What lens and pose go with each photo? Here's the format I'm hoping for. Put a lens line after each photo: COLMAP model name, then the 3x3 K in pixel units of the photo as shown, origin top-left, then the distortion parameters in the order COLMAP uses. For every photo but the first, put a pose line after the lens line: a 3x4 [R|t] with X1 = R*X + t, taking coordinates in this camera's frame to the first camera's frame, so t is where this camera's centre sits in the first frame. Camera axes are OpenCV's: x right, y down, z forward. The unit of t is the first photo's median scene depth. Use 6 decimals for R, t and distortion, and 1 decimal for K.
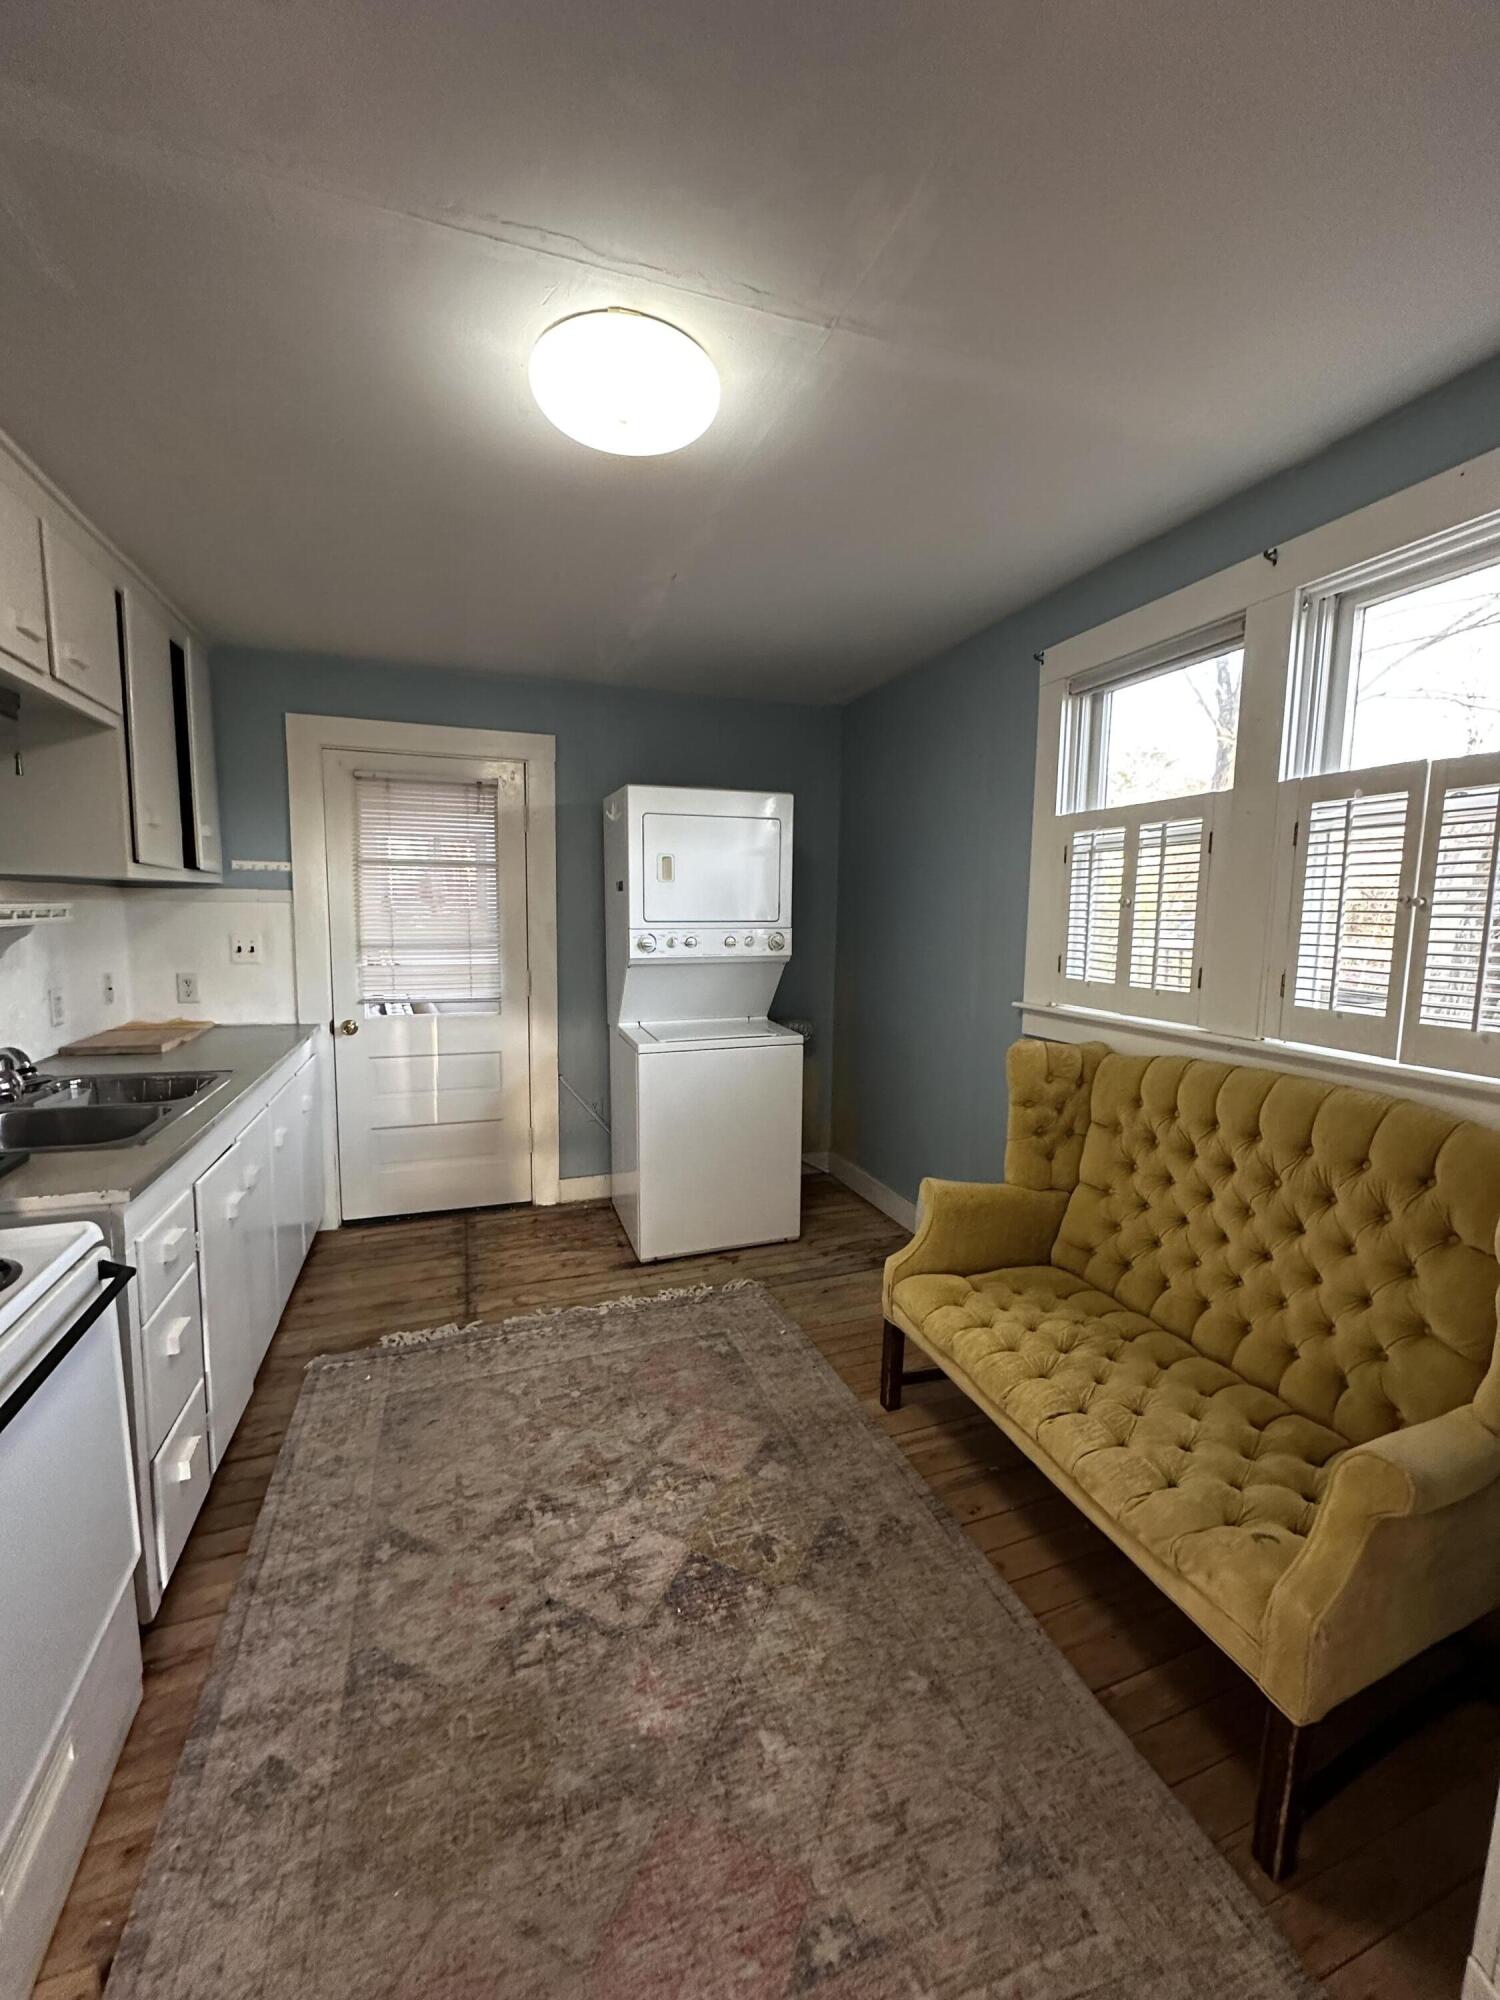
lens RADIAL K [[795.8, 0, 751.8], [0, 795.8, 1003.2], [0, 0, 1]] dist [0.002899, 0.000161]
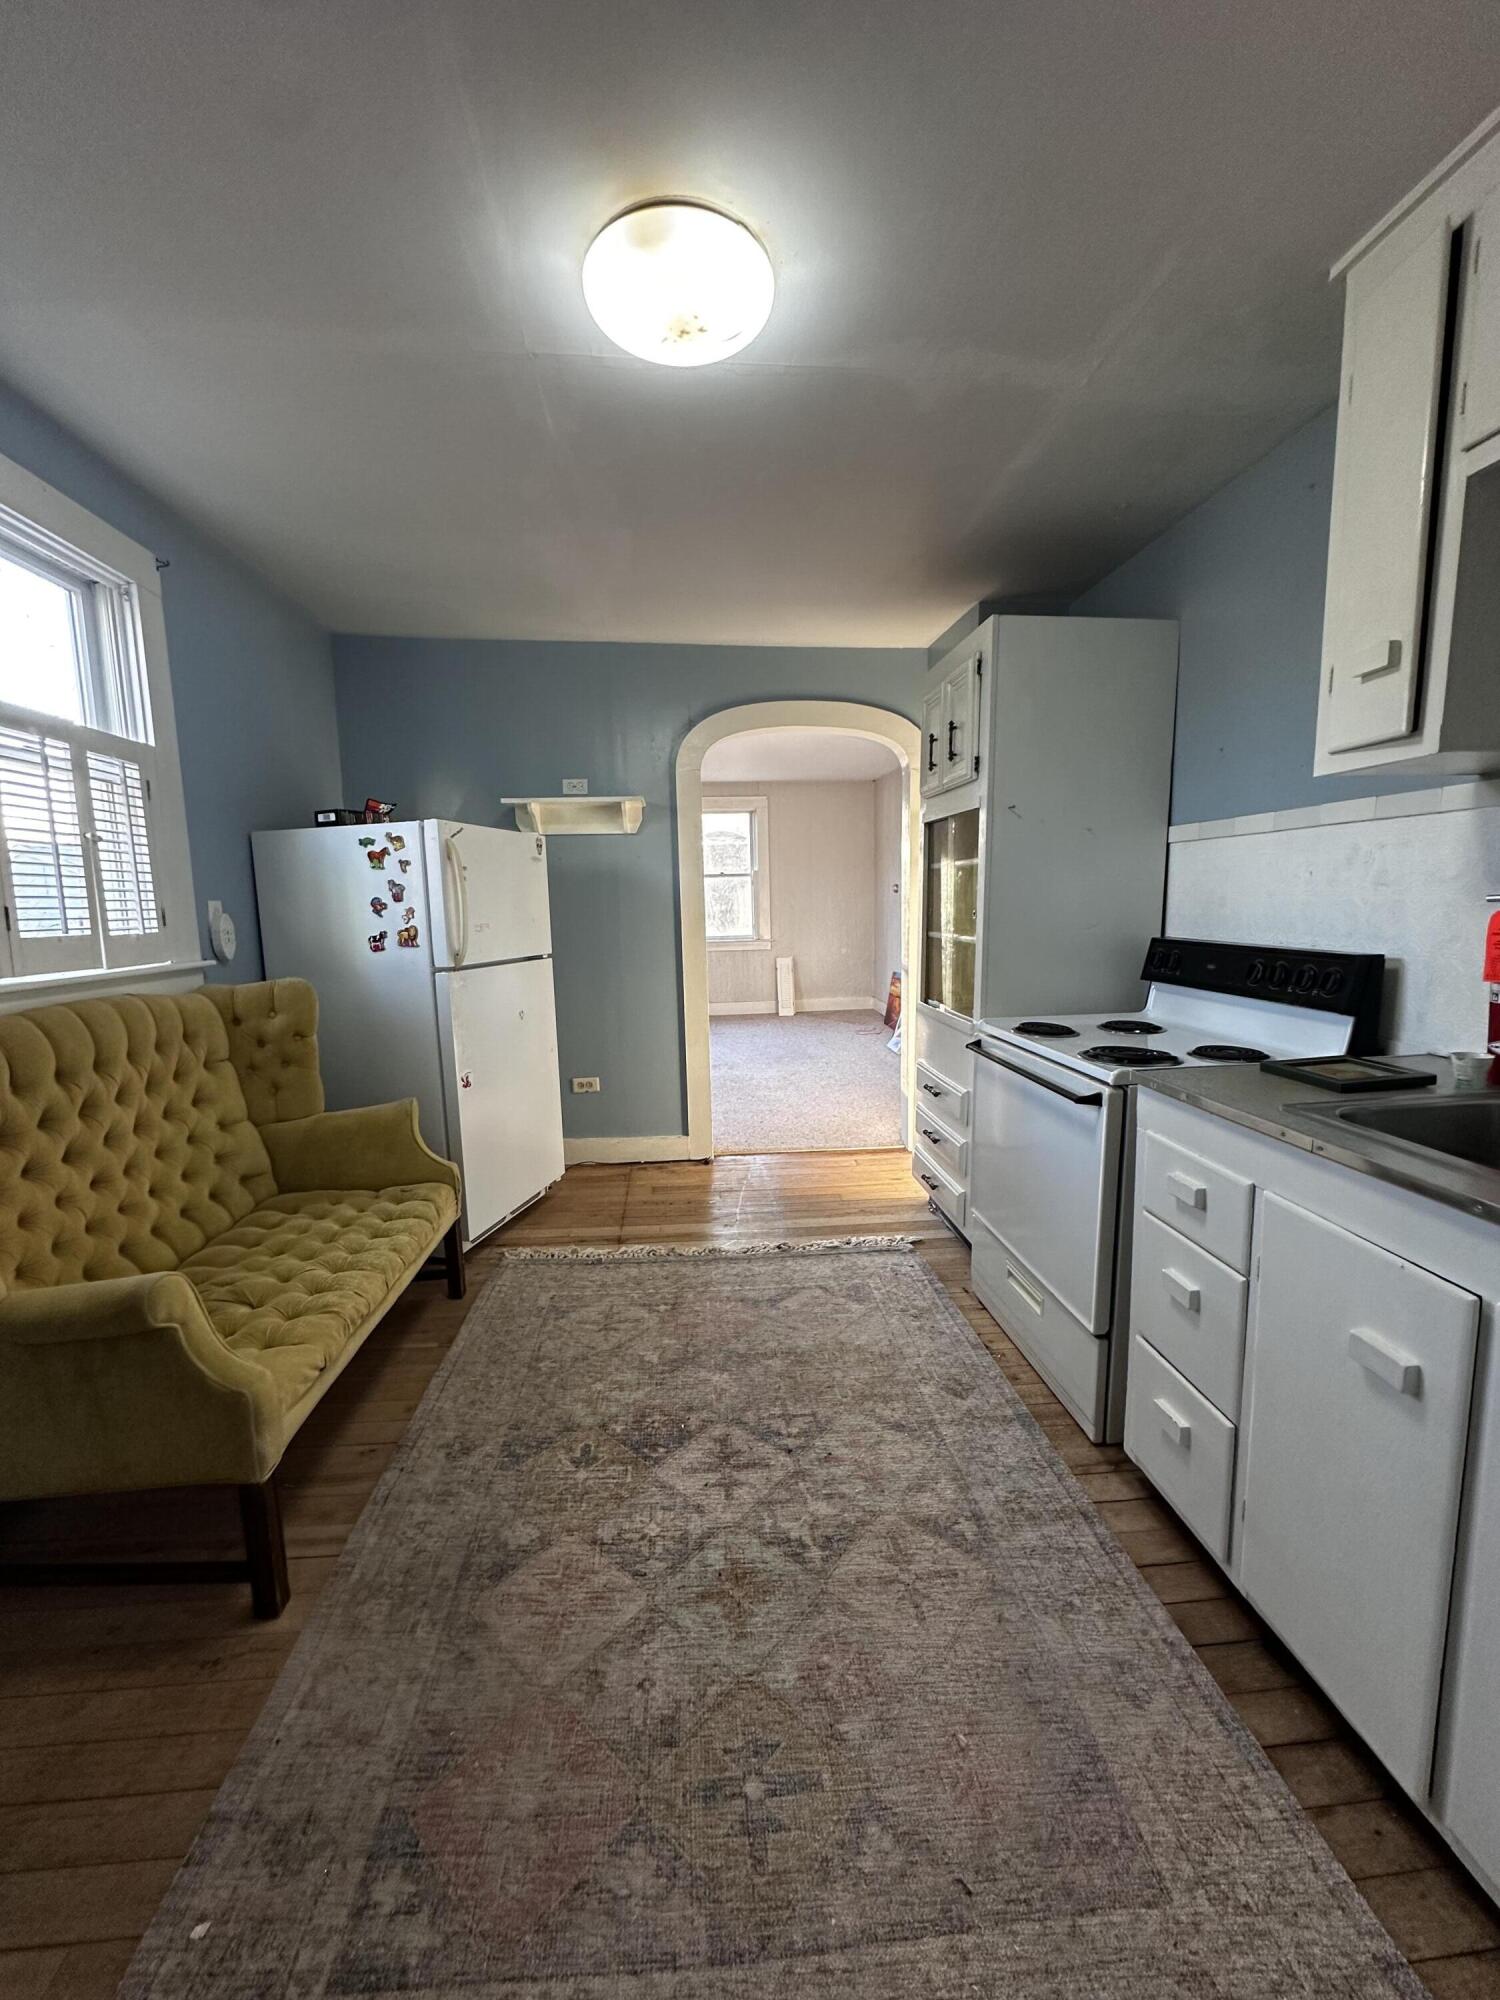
lens RADIAL K [[795.8, 0, 761.7], [0, 795.8, 1004.4], [0, 0, 1]] dist [0.002899, 0.000161]
pose [[-0.969647, -0.022789, 0.243446, -0.435651], [0.037432, 0.970076, 0.239900, -0.120368], [-0.241628, 0.241731, -0.939778, 1.750605]]
